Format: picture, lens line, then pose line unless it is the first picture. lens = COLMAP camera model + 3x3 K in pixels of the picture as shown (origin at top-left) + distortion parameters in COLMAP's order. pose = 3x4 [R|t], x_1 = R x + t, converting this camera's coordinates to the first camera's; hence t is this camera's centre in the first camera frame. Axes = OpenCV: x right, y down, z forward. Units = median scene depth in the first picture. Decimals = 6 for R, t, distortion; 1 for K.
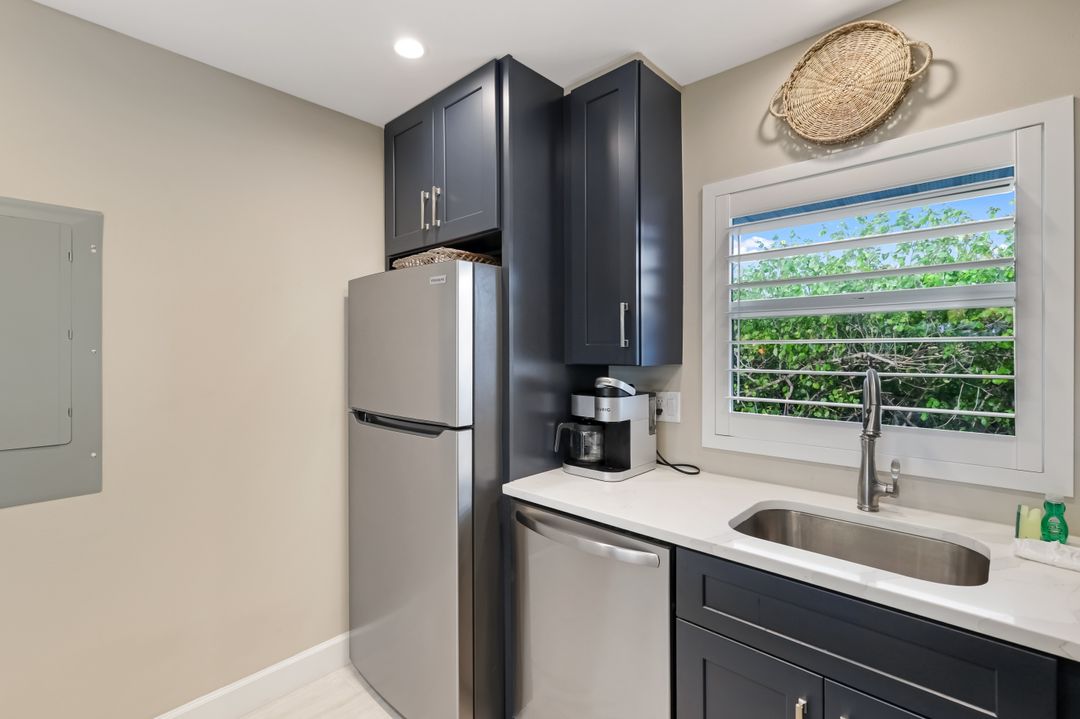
lens RADIAL K [[482.9, 0, 543.5], [0, 482.9, 354.2], [0, 0, 1]] dist [0.003324, 0.000318]
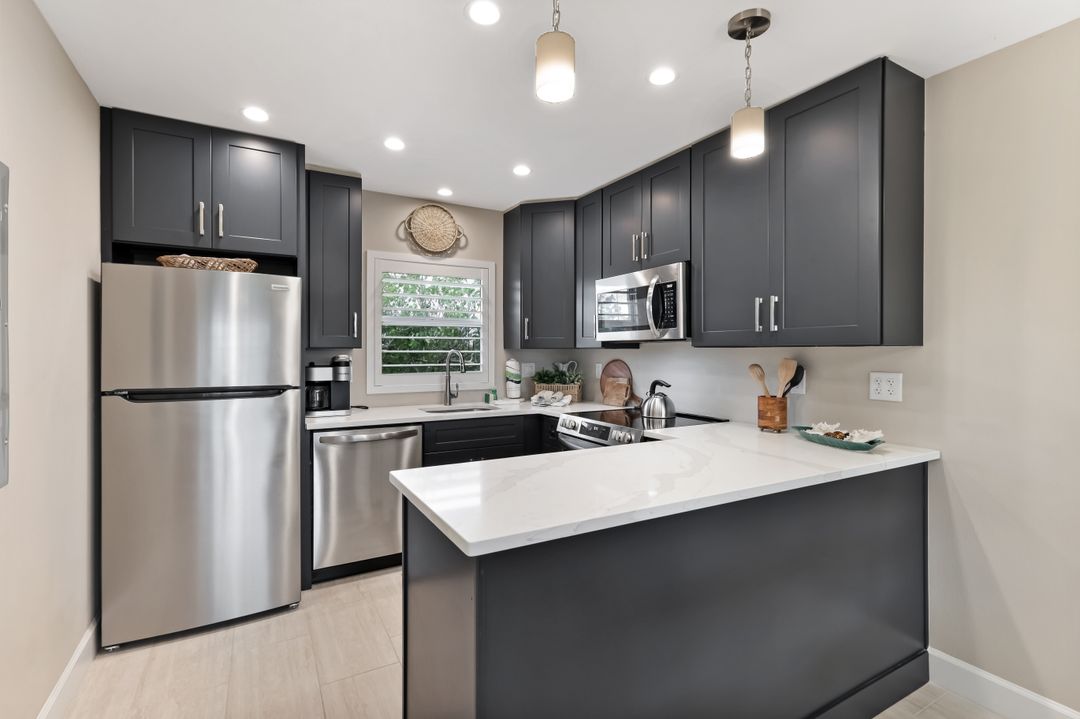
lens RADIAL K [[502.6, 0, 531.1], [0, 502.6, 354.0], [0, 0, 1]] dist [0.002410, 0.000474]
pose [[0.311693, -0.002397, 0.950180, -1.535924], [0.001755, 0.999997, 0.001947, 0.046952], [-0.950181, 0.001061, 0.311696, -0.202981]]
